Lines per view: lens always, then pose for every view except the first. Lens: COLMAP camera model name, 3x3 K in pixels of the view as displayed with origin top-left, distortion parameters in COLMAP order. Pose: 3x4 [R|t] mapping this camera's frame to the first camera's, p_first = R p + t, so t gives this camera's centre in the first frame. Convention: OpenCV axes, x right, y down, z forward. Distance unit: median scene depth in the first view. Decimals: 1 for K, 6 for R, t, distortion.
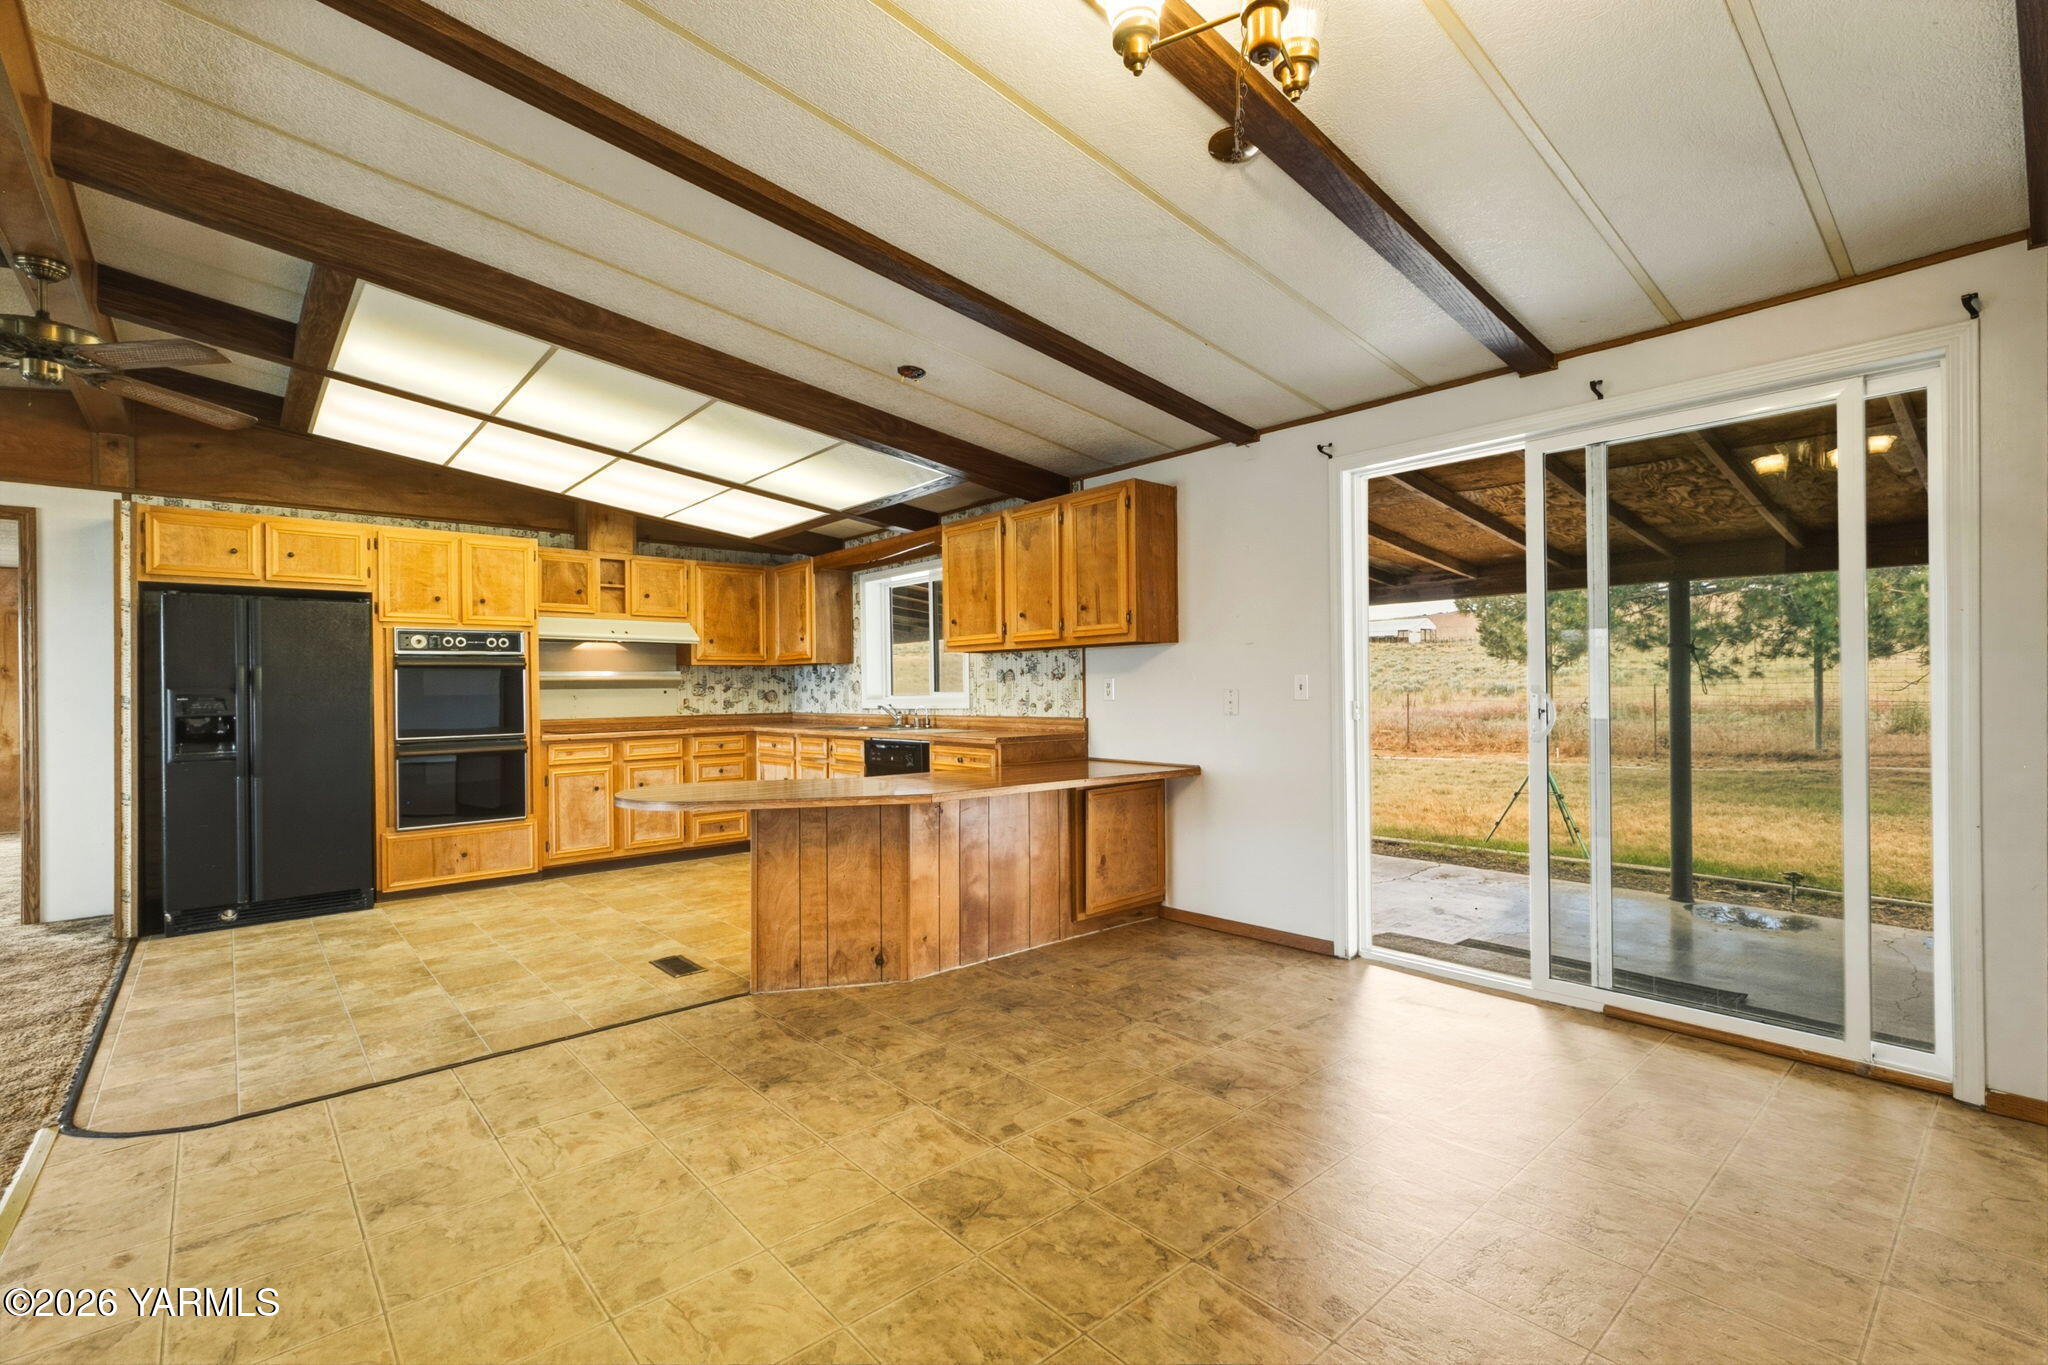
lens RADIAL K [[910.5, 0, 1030.8], [0, 910.5, 688.5], [0, 0, 1]] dist [0.001779, 0.001027]
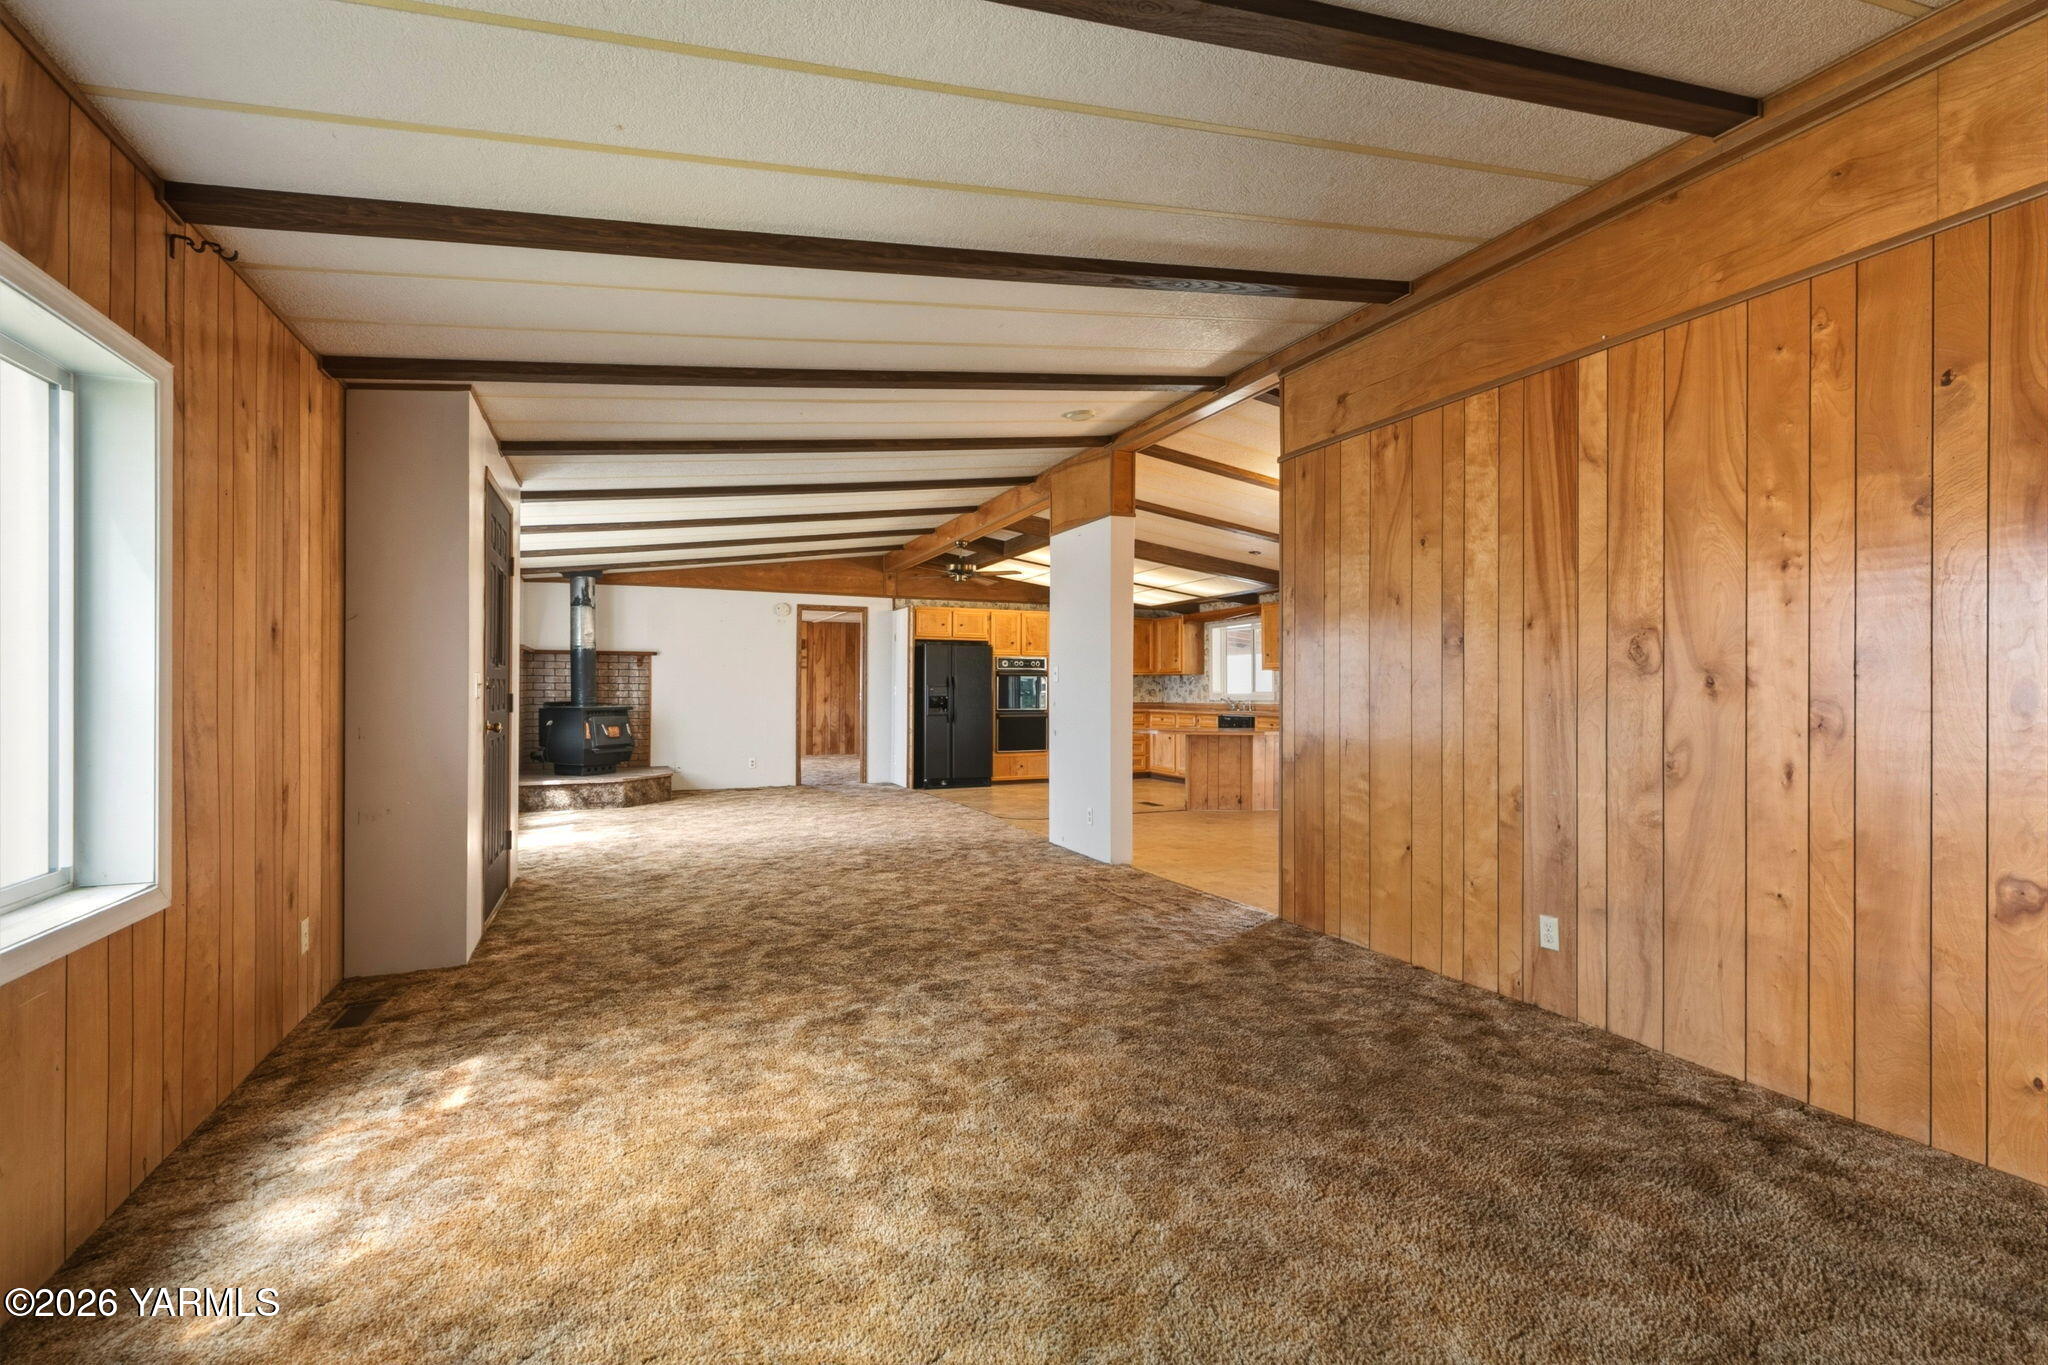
lens RADIAL K [[910.5, 0, 1033.0], [0, 910.5, 692.0], [0, 0, 1]] dist [0.001779, 0.001027]
pose [[0.953742, 0.013004, -0.300345, 0.019905], [-0.012624, 0.999915, 0.003207, 0.006138], [0.300361, 0.000733, 0.953825, -0.929084]]
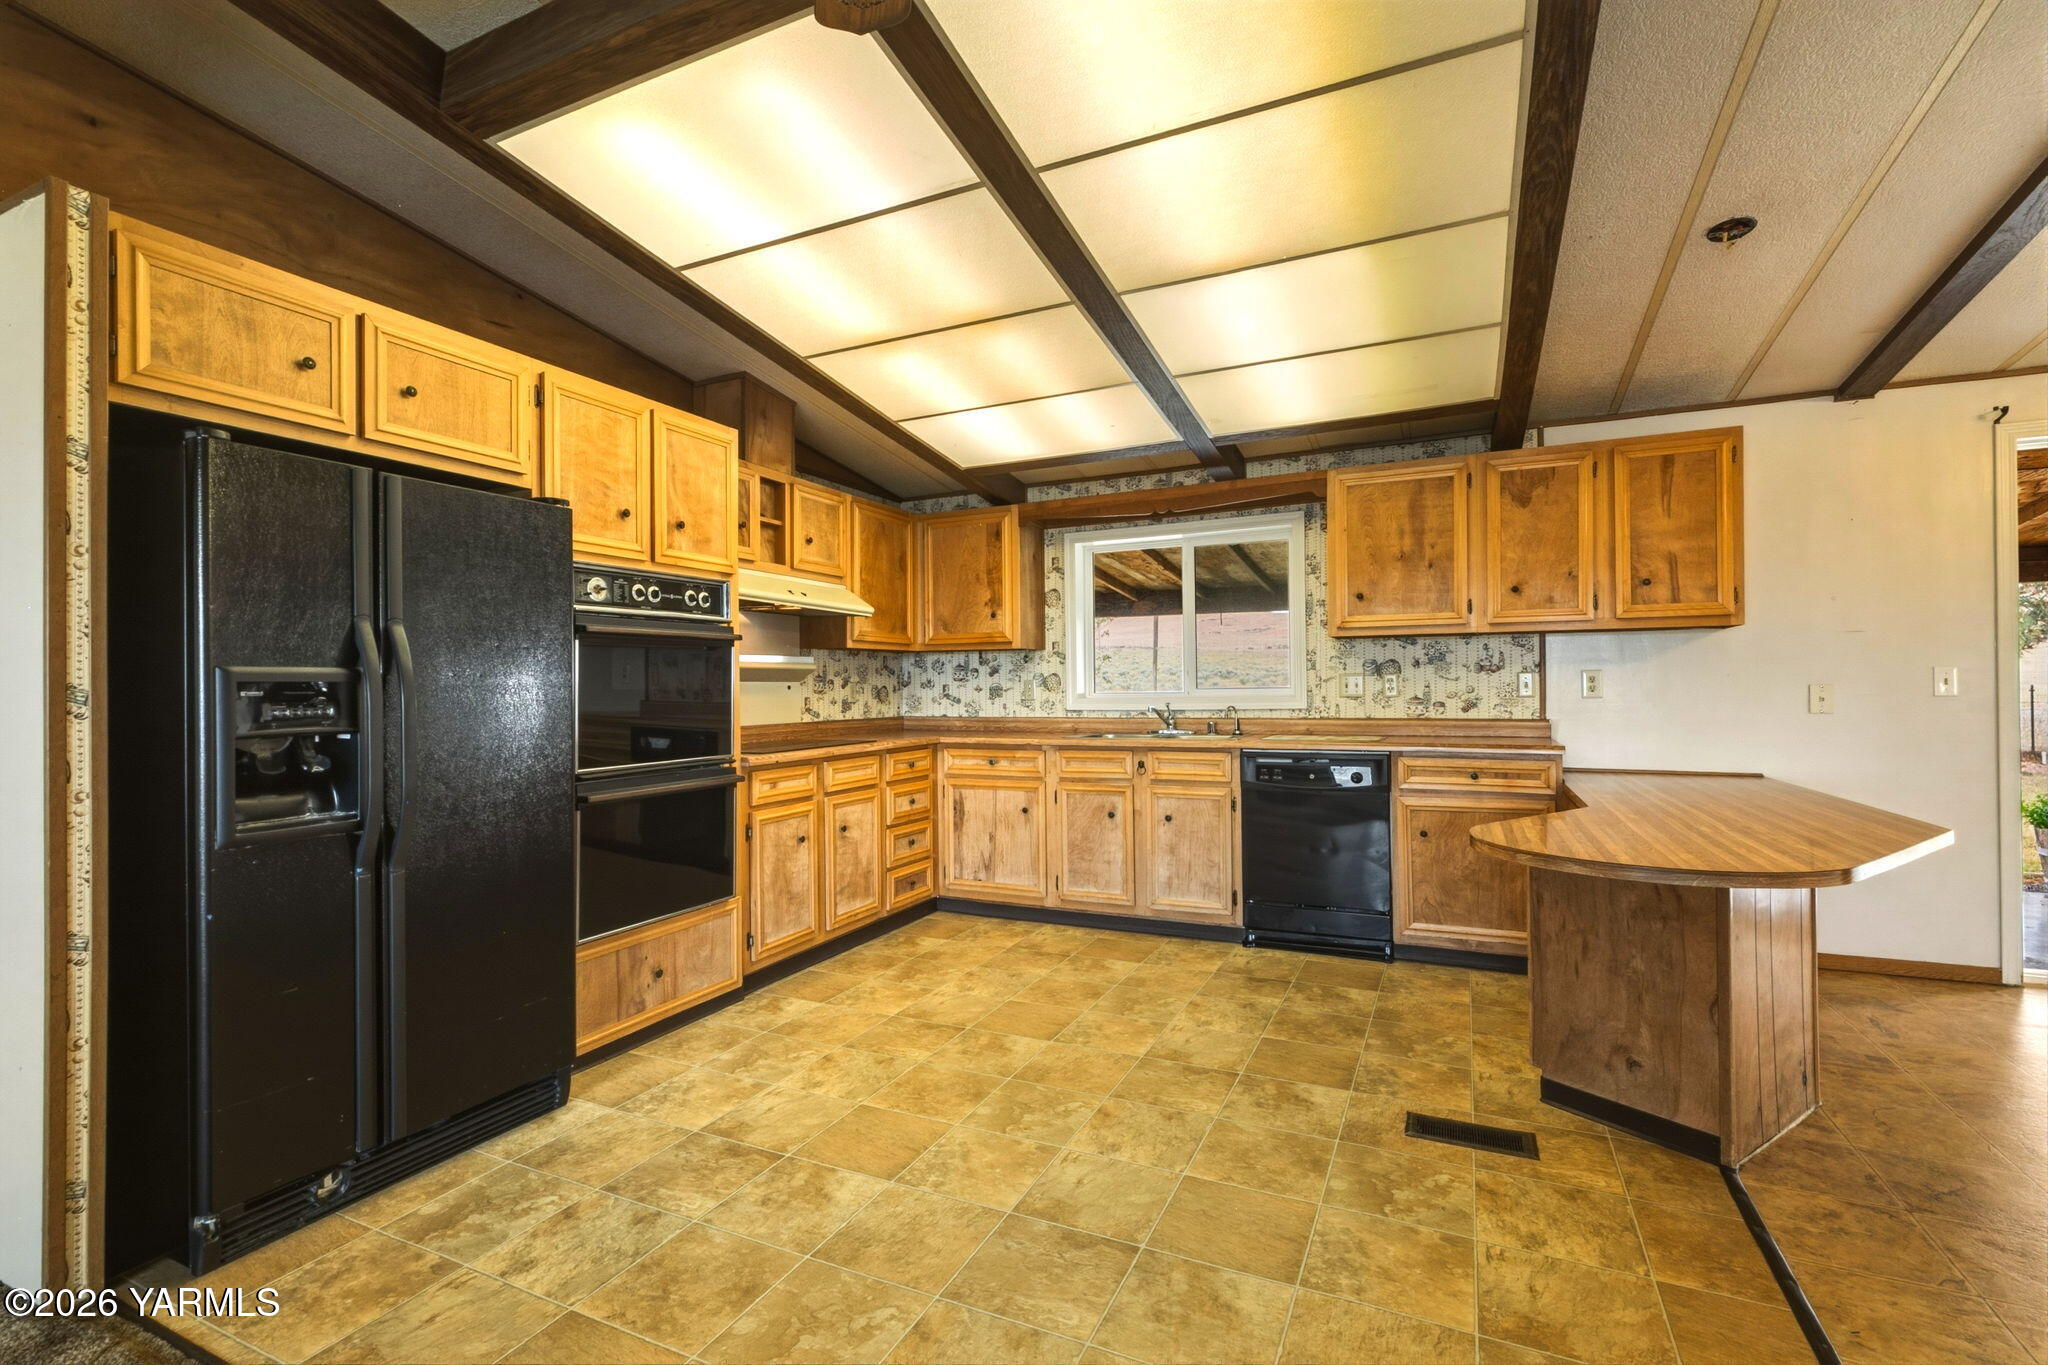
lens RADIAL K [[910.5, 0, 1030.5], [0, 910.5, 688.4], [0, 0, 1]] dist [0.001779, 0.001027]
pose [[0.920052, 0.003962, 0.391775, -0.609885], [-0.002865, 0.999990, -0.003384, 0.007839], [-0.391785, 0.001991, 0.920055, 0.379895]]
